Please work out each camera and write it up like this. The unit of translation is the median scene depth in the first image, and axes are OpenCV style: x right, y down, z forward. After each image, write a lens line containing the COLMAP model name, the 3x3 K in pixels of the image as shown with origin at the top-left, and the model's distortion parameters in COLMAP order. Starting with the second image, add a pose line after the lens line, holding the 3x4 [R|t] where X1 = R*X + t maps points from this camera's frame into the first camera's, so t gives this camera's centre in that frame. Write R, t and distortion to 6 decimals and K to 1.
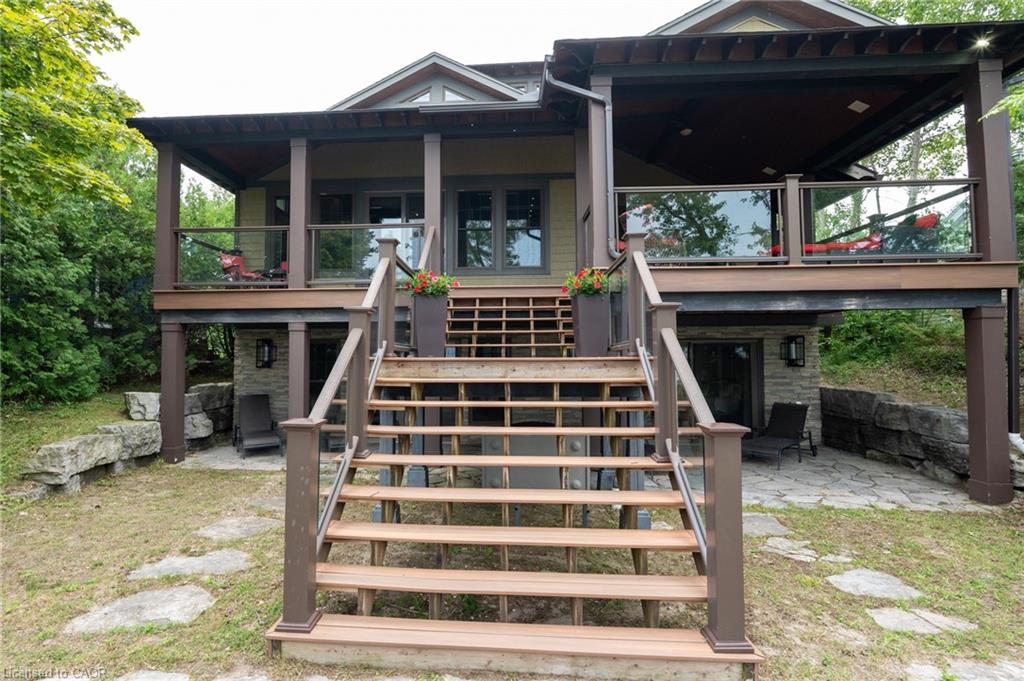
lens RADIAL K [[572.9, 0, 505.9], [0, 572.9, 342.0], [0, 0, 1]] dist [-0.005638, -0.000438]
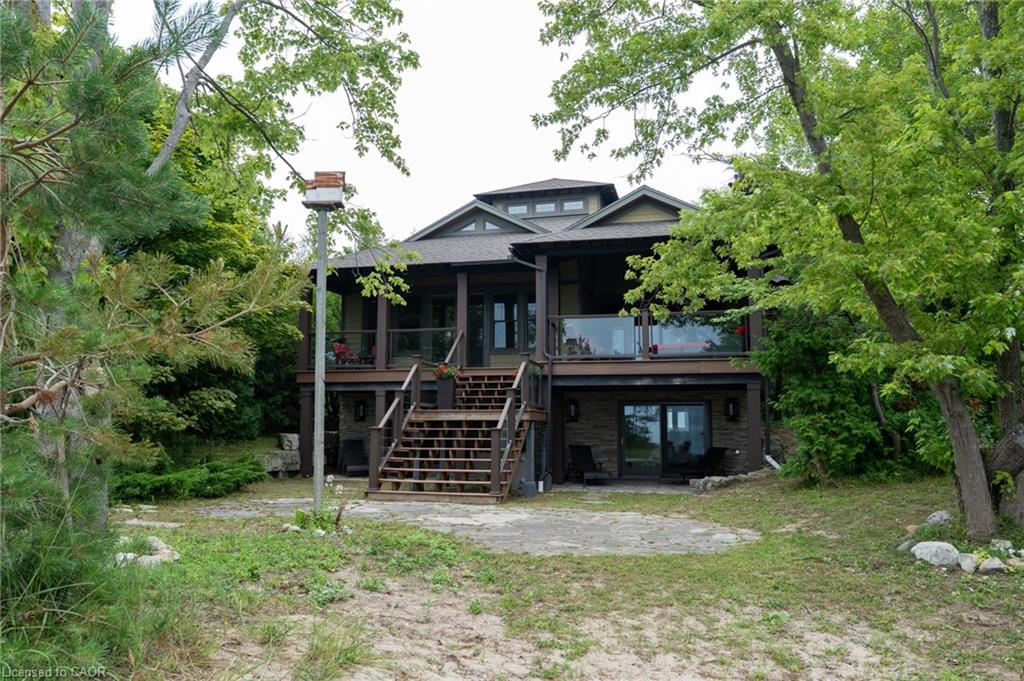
lens RADIAL K [[760.8, 0, 513.1], [0, 760.8, 341.4], [0, 0, 1]] dist [-0.000848, -0.000077]
pose [[0.982090, -0.013081, -0.187955, 0.416348], [-0.002685, 0.996514, -0.083387, 0.004800], [0.188391, 0.082398, 0.978631, -1.061490]]
